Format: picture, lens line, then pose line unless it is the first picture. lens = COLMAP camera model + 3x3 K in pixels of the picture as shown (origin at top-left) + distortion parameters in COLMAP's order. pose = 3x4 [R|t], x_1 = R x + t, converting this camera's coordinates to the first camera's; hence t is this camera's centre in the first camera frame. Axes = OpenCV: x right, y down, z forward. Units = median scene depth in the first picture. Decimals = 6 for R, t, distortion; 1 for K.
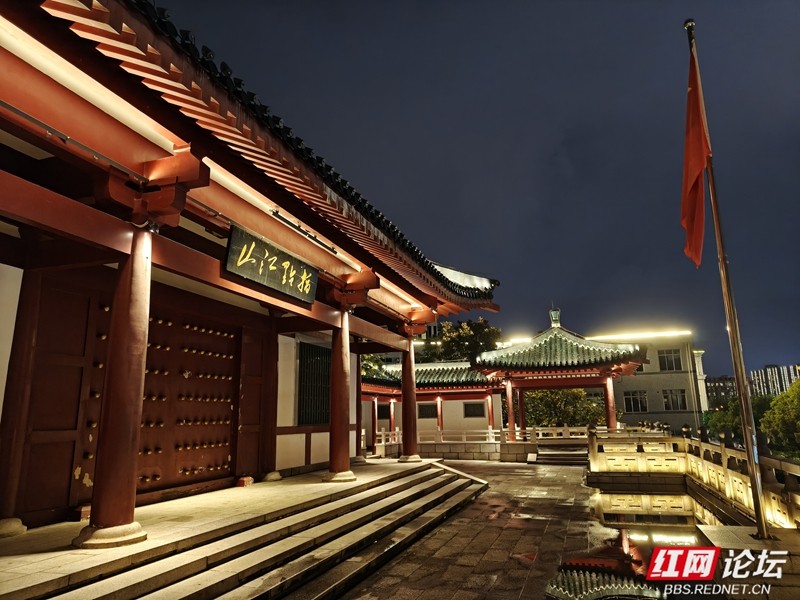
lens RADIAL K [[553.5, 0, 400.8], [0, 553.5, 292.5], [0, 0, 1]] dist [0.032035, -0.023601]
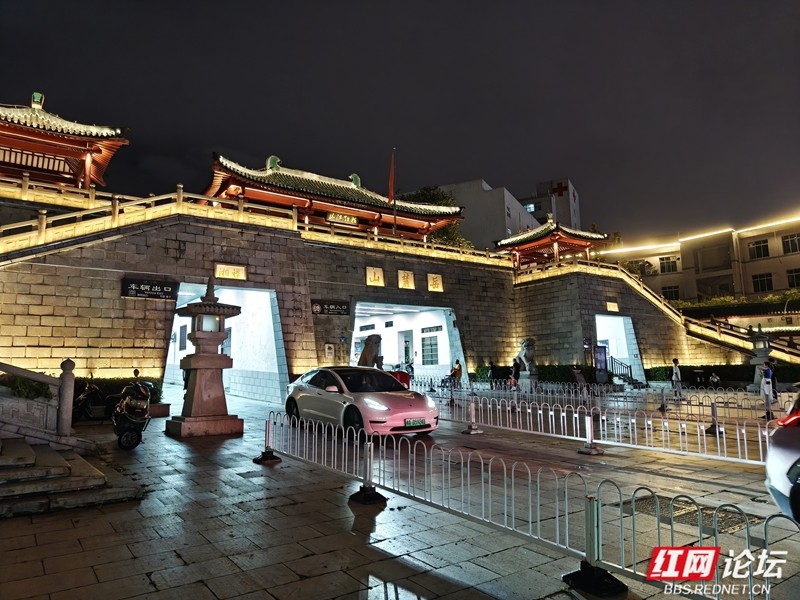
lens RADIAL K [[553.5, 0, 401.7], [0, 553.5, 296.1], [0, 0, 1]] dist [0.032035, -0.023601]
pose [[0.807213, -0.090268, -0.583317, 2.289385], [0.141452, 0.989024, 0.042695, 0.384413], [0.573060, -0.116976, 0.811122, -2.033956]]
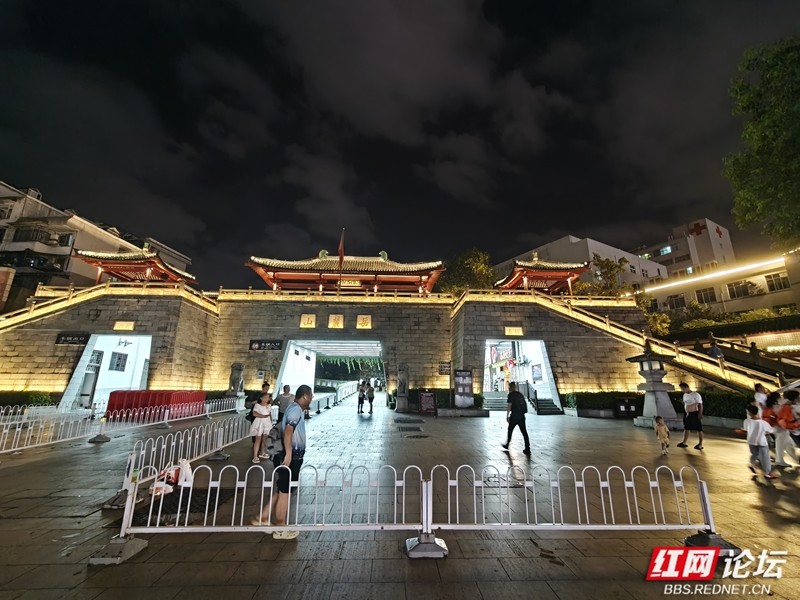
lens RADIAL K [[354.6, 0, 402.7], [0, 354.6, 302.2], [0, 0, 1]] dist [0.001365, -0.000378]
pose [[0.358500, -0.222222, -0.906695, 3.136650], [0.195511, 0.967588, -0.159842, 0.816924], [0.912827, -0.119965, 0.390327, -0.044187]]
